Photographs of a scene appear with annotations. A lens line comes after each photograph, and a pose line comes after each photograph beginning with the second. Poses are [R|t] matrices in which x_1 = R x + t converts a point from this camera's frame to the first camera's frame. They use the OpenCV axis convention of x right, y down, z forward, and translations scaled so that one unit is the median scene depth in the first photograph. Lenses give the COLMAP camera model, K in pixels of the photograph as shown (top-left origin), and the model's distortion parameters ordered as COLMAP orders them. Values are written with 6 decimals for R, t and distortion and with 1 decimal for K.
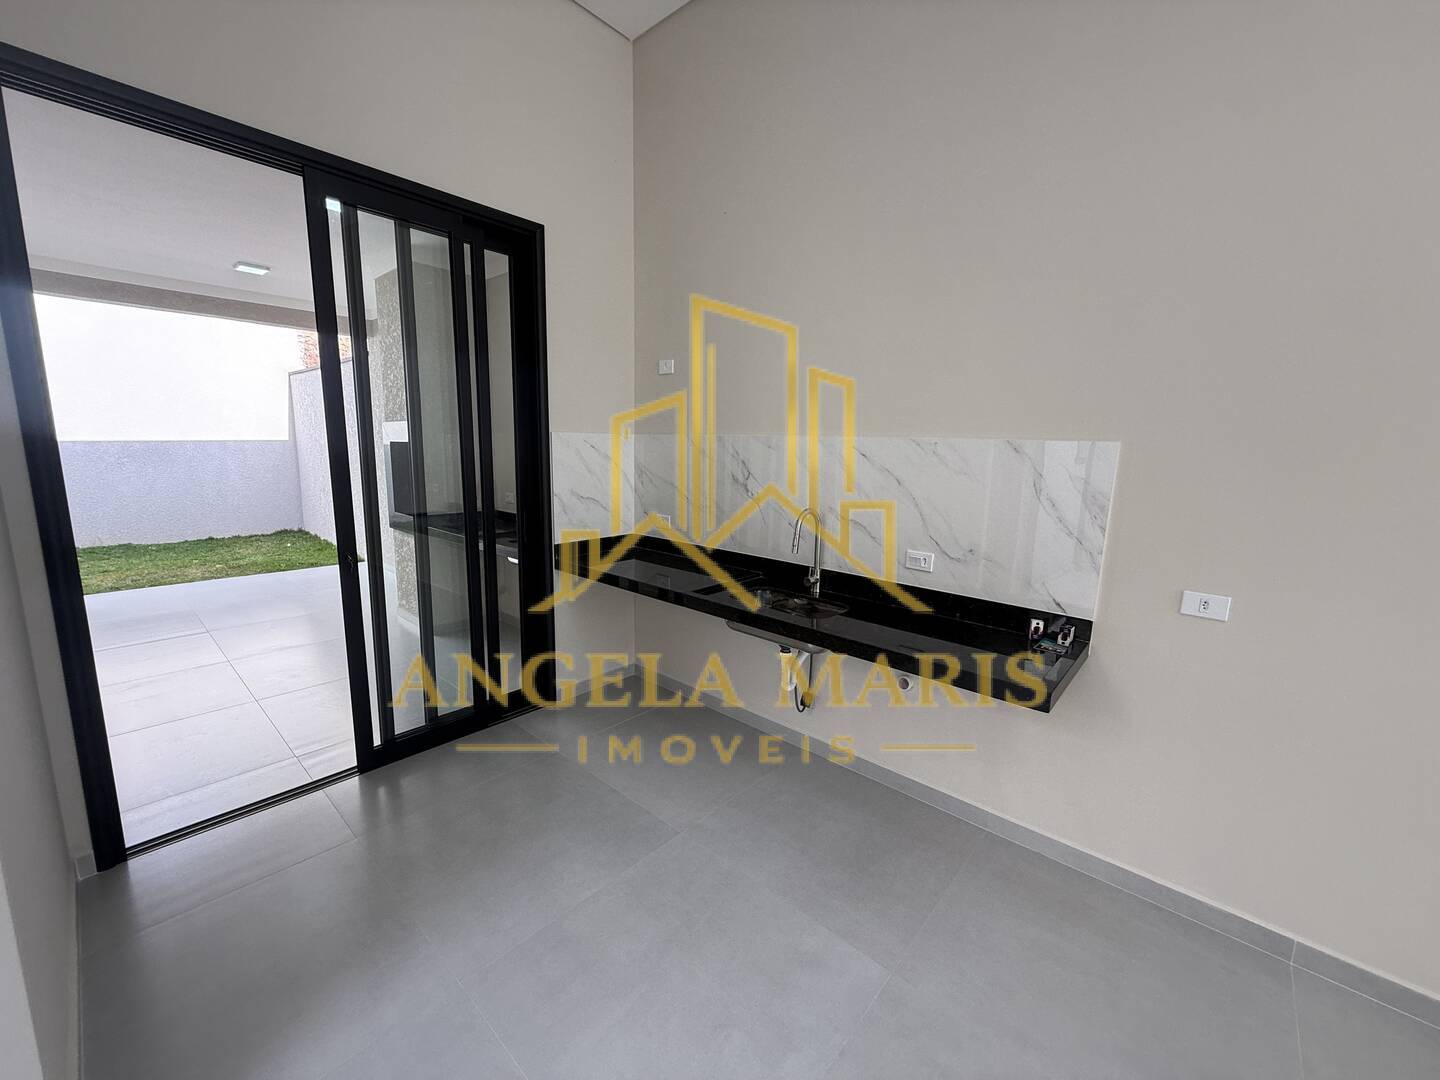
lens RADIAL K [[574.9, 0, 718.8], [0, 574.9, 536.5], [0, 0, 1]] dist [-0.000010, -0.000059]
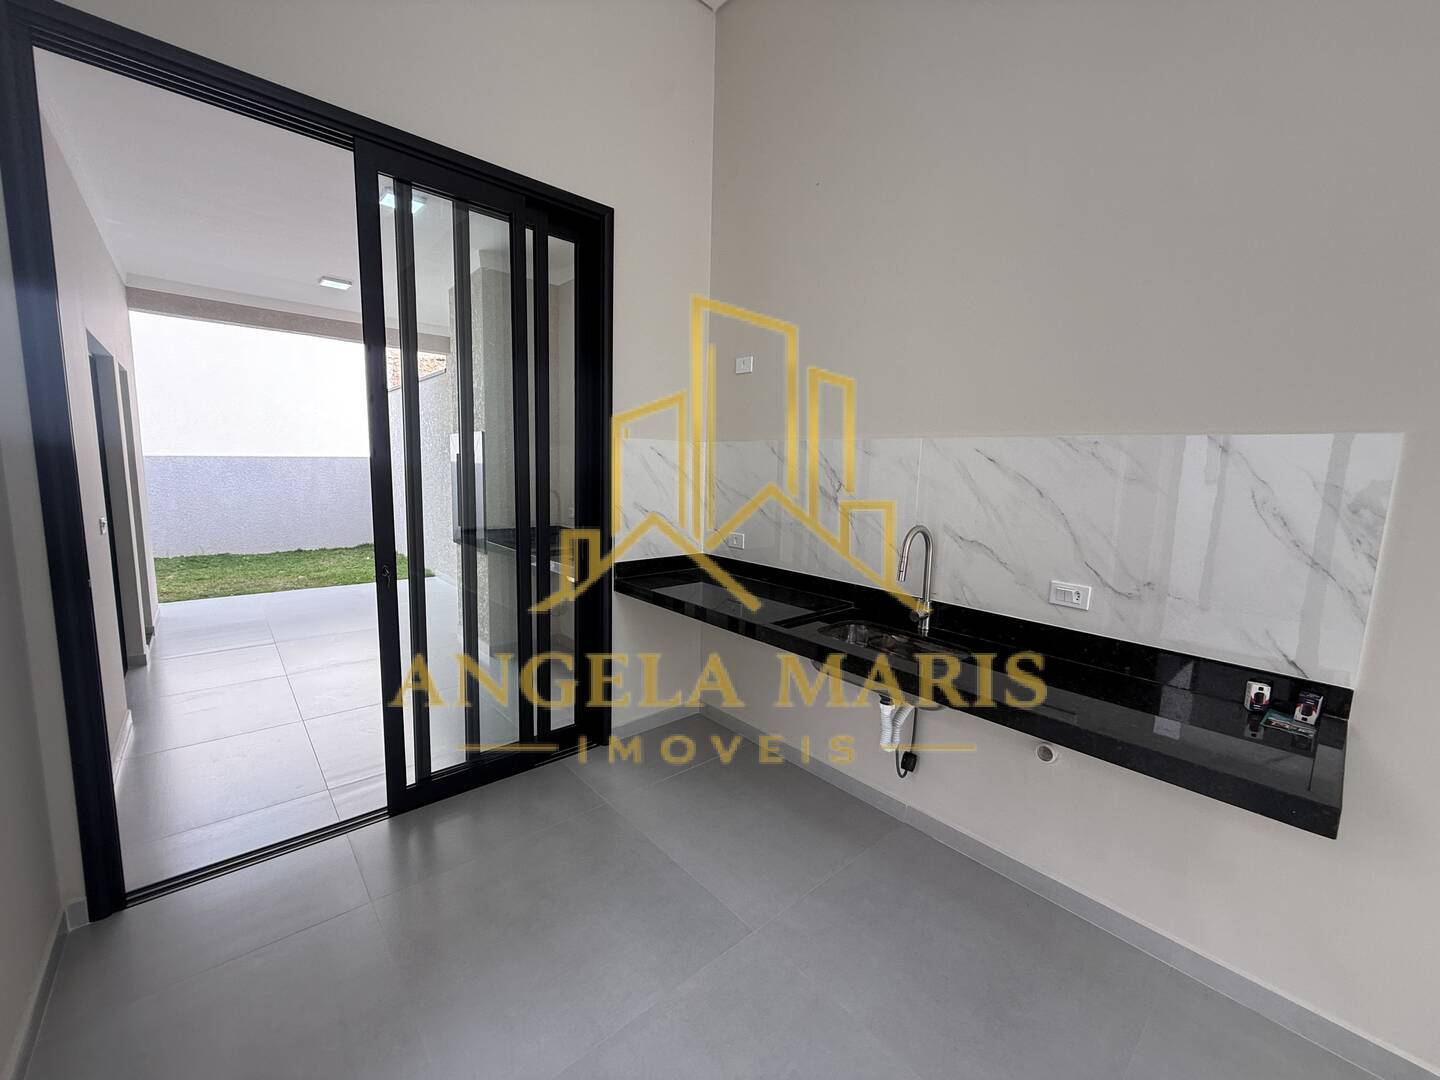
lens RADIAL K [[574.9, 0, 719.3], [0, 574.9, 535.8], [0, 0, 1]] dist [-0.000010, -0.000059]
pose [[0.993172, 0.019459, -0.115022, -0.024952], [-0.024381, 0.998839, -0.041537, 0.005315], [0.114080, 0.044057, 0.992494, 0.144953]]
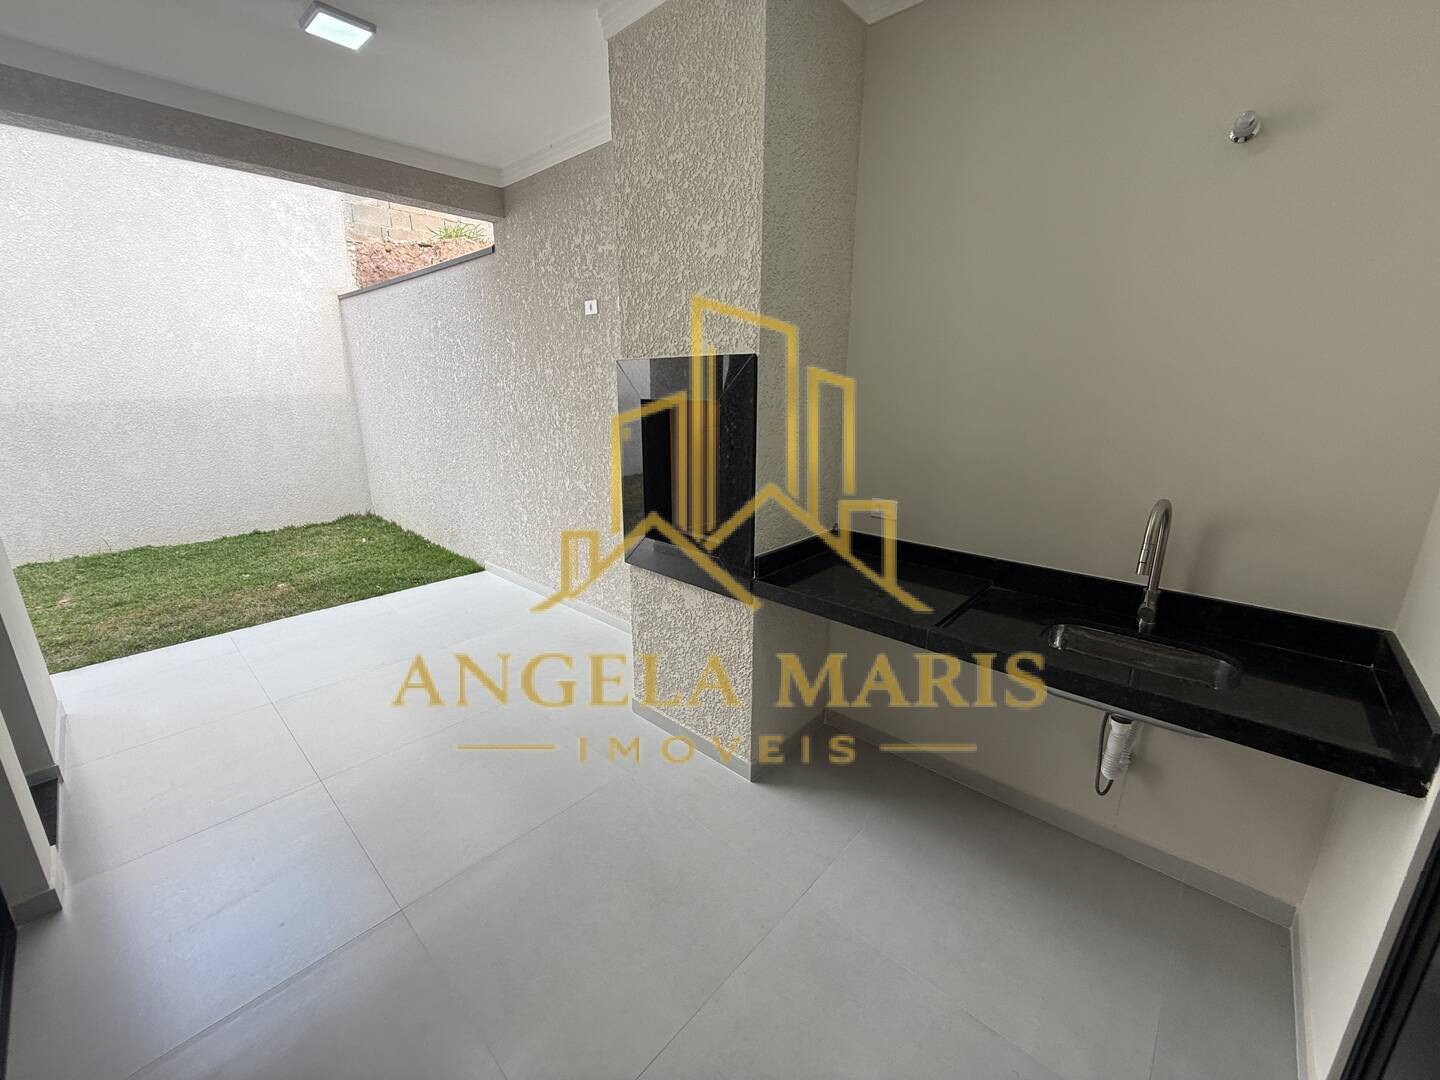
lens RADIAL K [[574.9, 0, 717.4], [0, 574.9, 539.1], [0, 0, 1]] dist [-0.000010, -0.000059]
pose [[0.999726, -0.014380, -0.018450, -0.791308], [0.016252, 0.994270, 0.105653, -0.155059], [0.016825, -0.105924, 0.994232, 0.785376]]
